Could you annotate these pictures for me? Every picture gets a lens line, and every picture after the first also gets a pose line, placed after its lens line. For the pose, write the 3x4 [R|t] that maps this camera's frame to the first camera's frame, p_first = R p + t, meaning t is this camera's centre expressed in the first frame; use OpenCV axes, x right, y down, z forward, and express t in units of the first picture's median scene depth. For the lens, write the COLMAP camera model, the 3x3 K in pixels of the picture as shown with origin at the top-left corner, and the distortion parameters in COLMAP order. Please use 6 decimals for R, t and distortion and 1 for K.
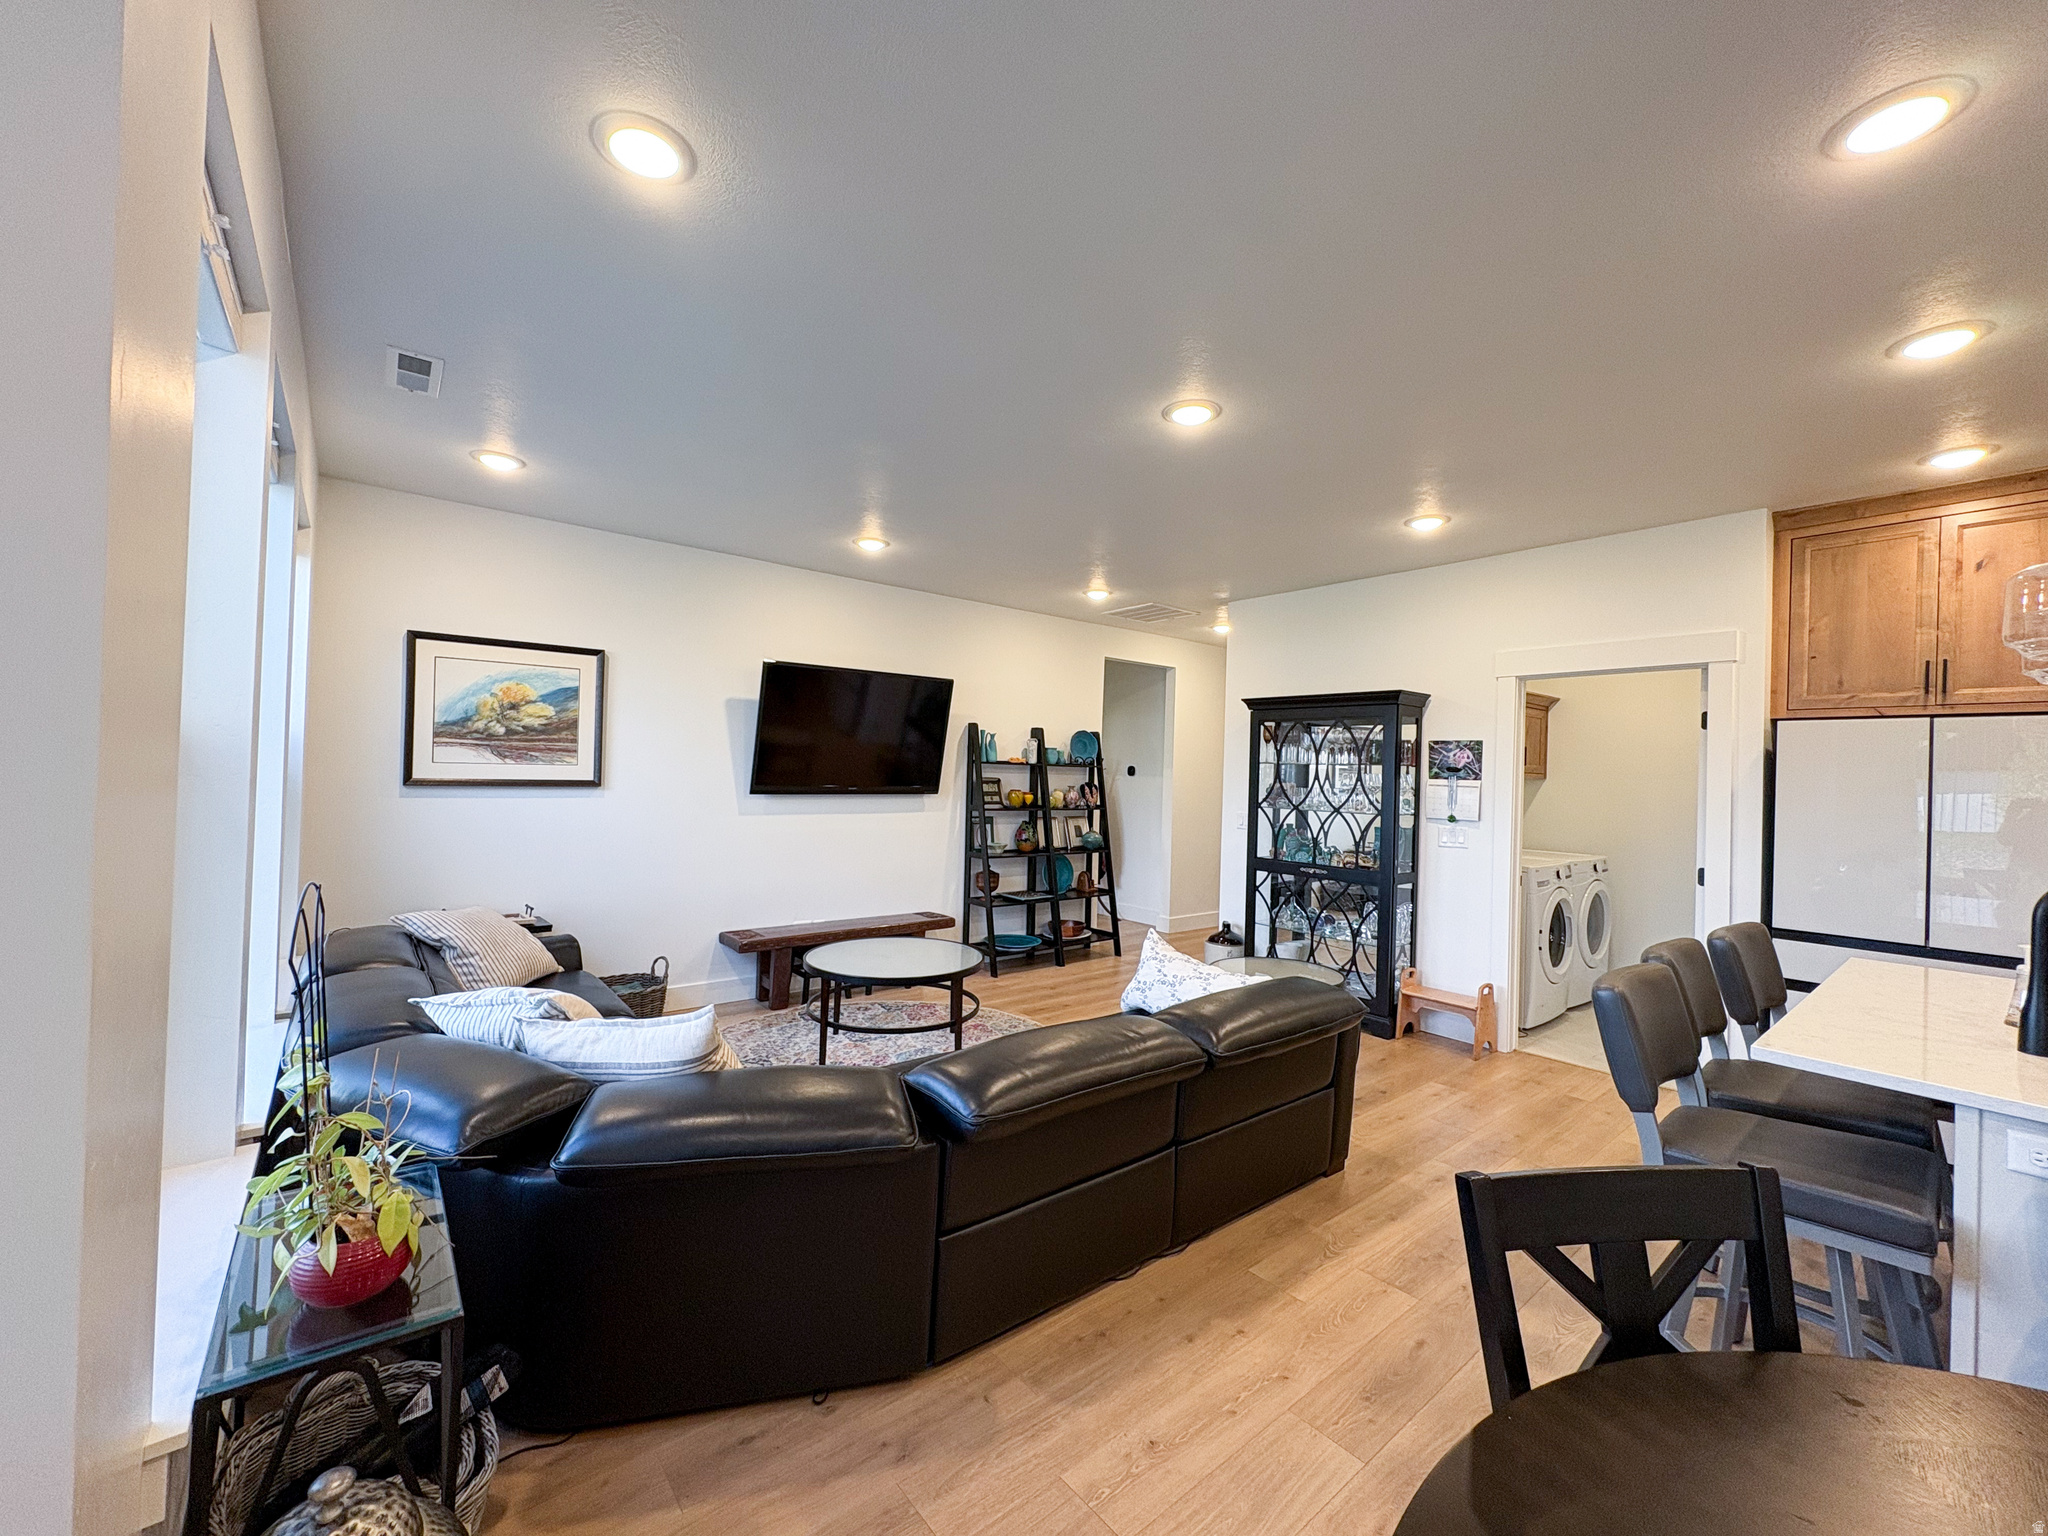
lens RADIAL K [[817.6, 0, 1024.4], [0, 817.6, 762.0], [0, 0, 1]] dist [0.000712, -0.000186]
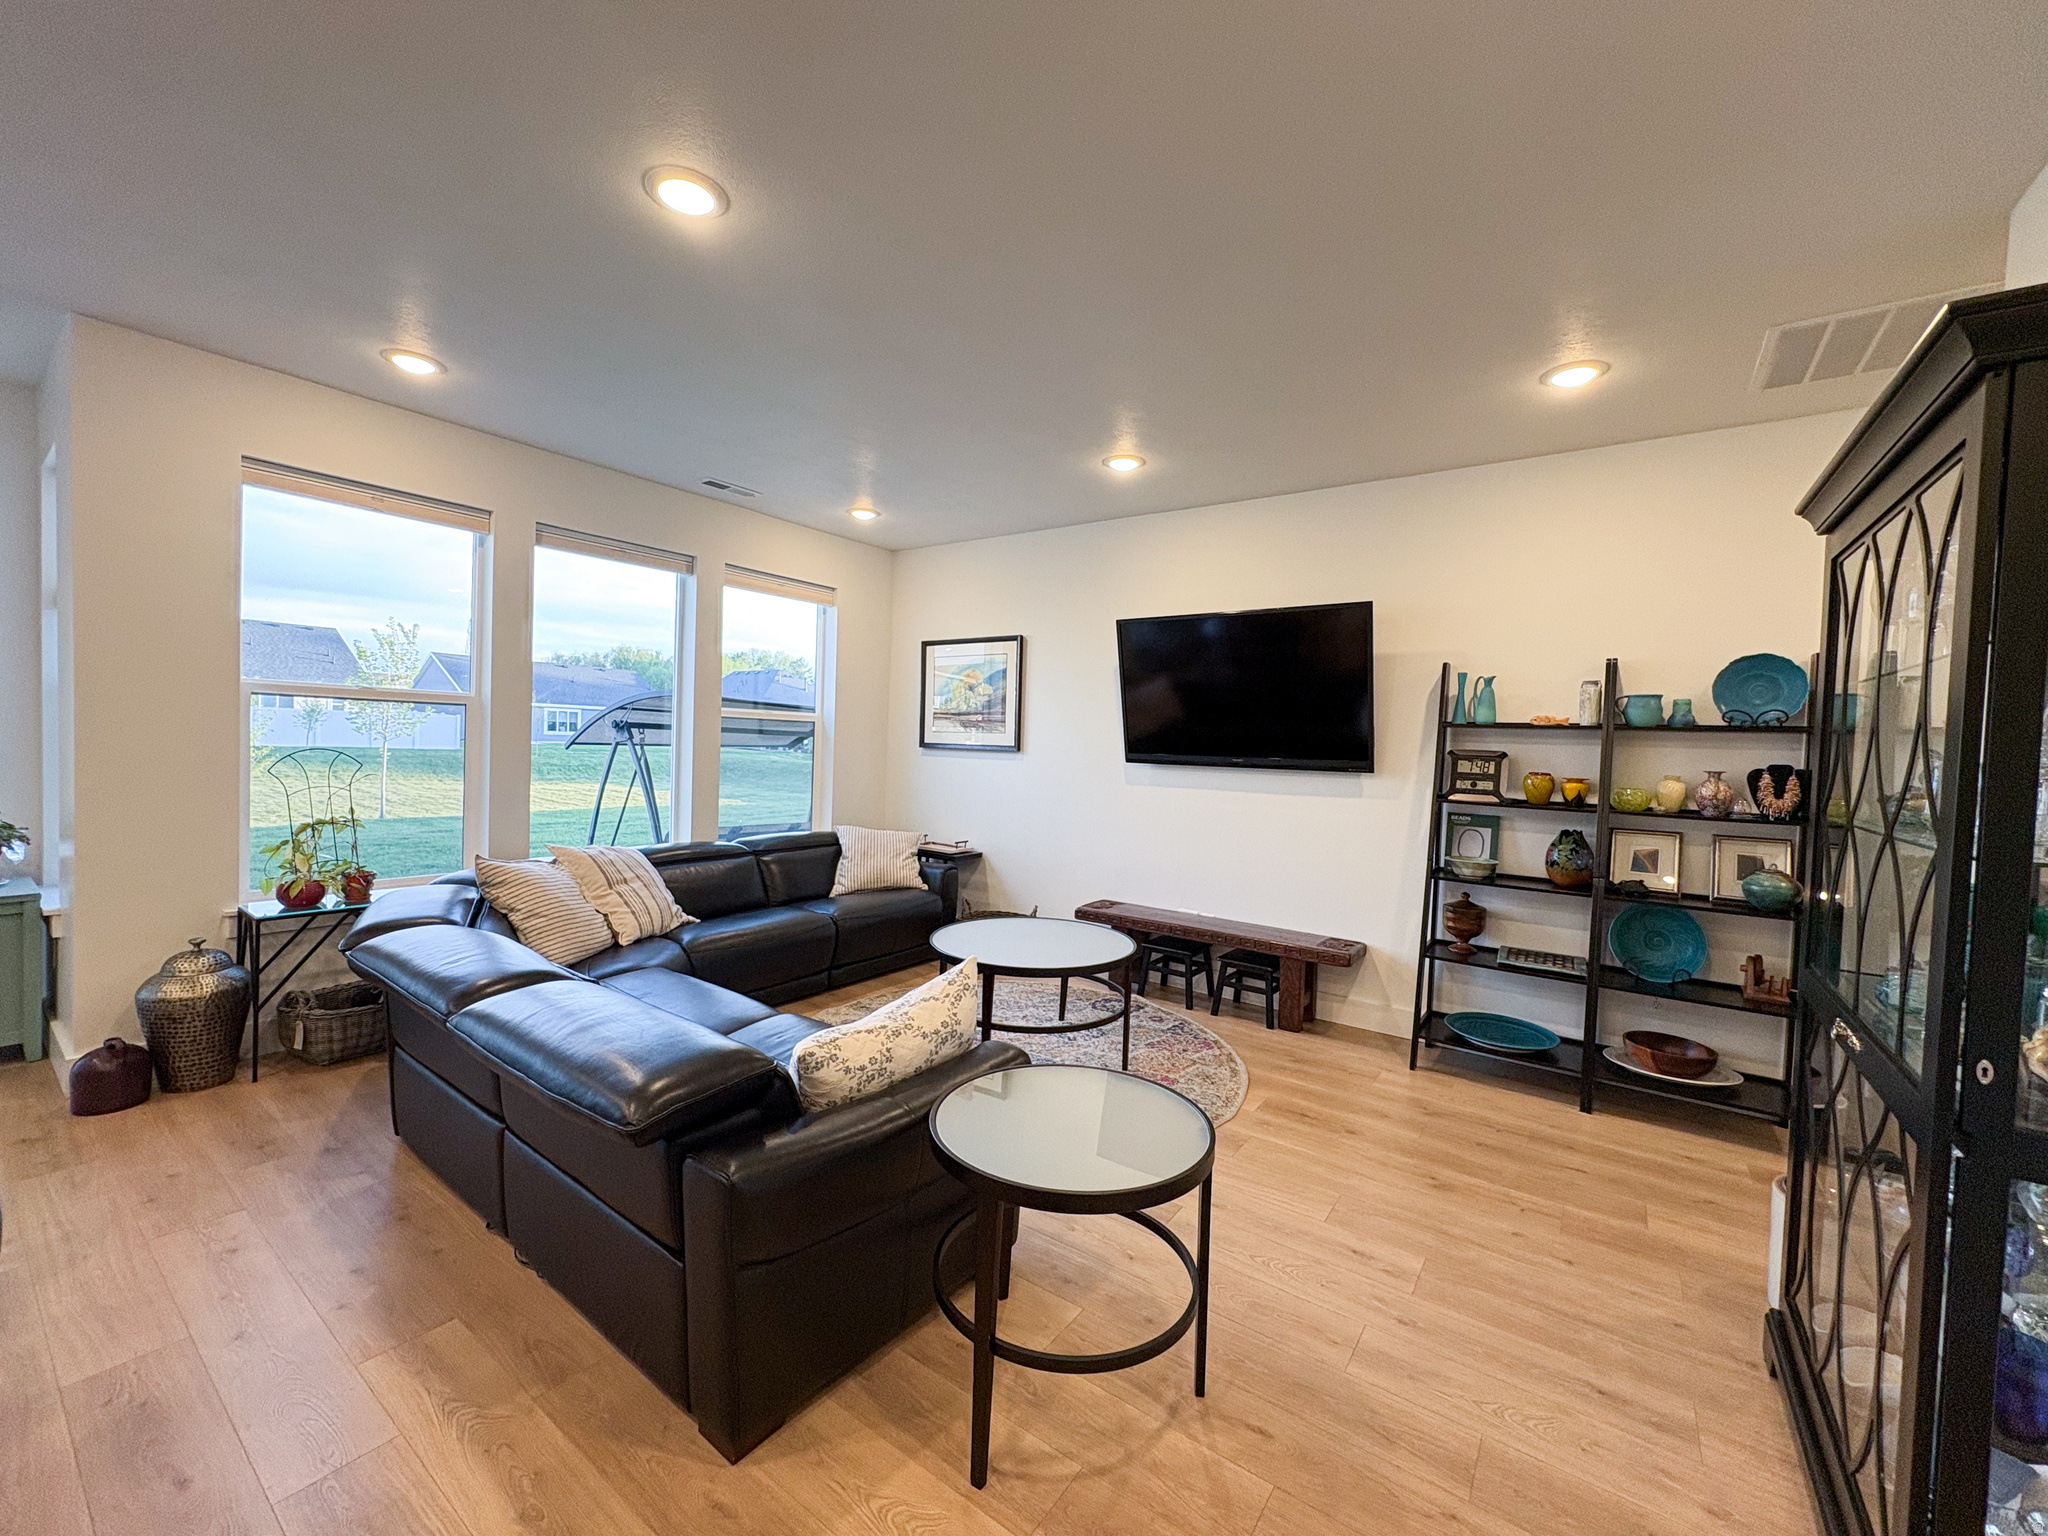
lens RADIAL K [[817.6, 0, 1021.5], [0, 817.6, 772.7], [0, 0, 1]] dist [0.000712, -0.000186]
pose [[0.254091, 0.018393, -0.967005, 0.460058], [-0.015921, 0.999763, 0.014833, 0.032142], [0.967049, 0.011626, 0.254324, 0.523737]]
